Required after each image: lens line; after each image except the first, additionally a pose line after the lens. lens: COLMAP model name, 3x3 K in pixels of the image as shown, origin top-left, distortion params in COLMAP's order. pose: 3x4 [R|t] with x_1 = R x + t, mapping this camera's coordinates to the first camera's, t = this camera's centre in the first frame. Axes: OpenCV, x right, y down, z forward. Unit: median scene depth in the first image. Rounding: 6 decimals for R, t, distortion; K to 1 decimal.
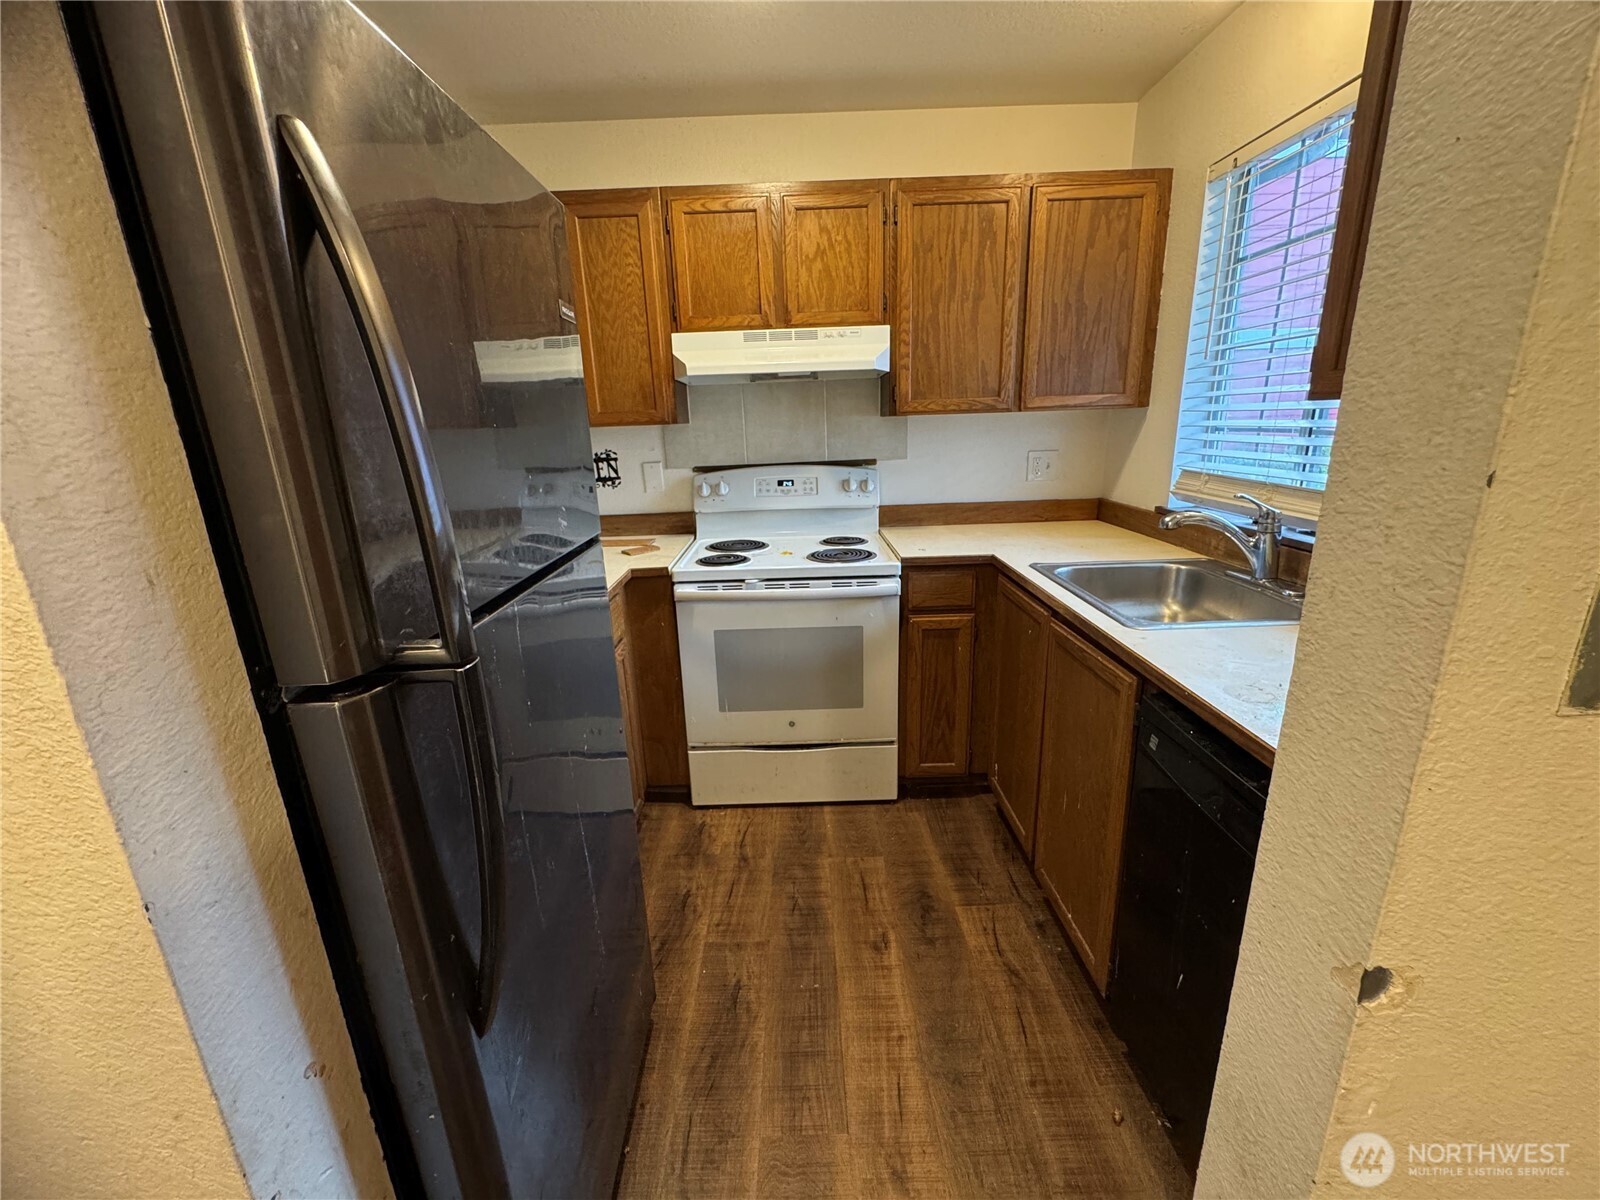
lens RADIAL K [[643.8, 0, 796.9], [0, 643.8, 599.5], [0, 0, 1]] dist [-0.003608, -0.000011]
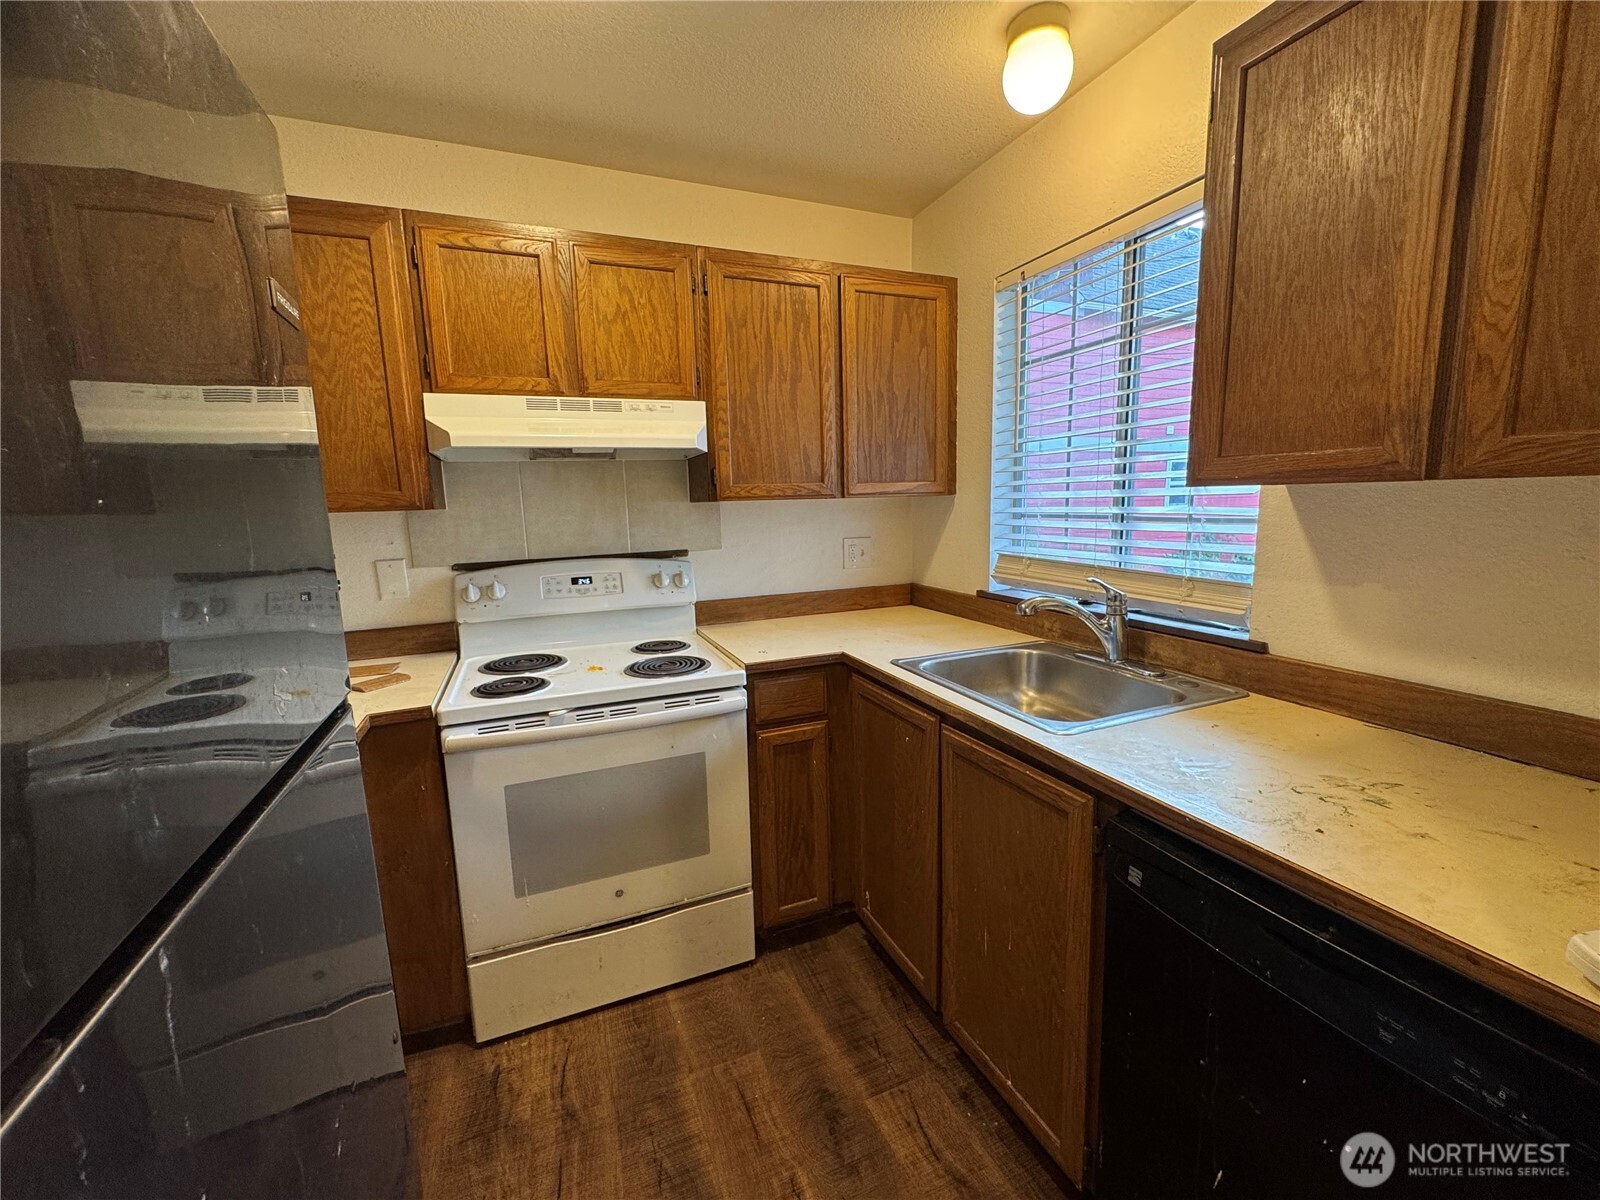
lens RADIAL K [[643.8, 0, 798.6], [0, 643.8, 599.0], [0, 0, 1]] dist [-0.003608, -0.000011]
pose [[0.925459, -0.048859, 0.375684, -0.084972], [0.097683, 0.988893, -0.112022, -0.047821], [-0.366038, 0.140369, 0.919952, 0.183350]]
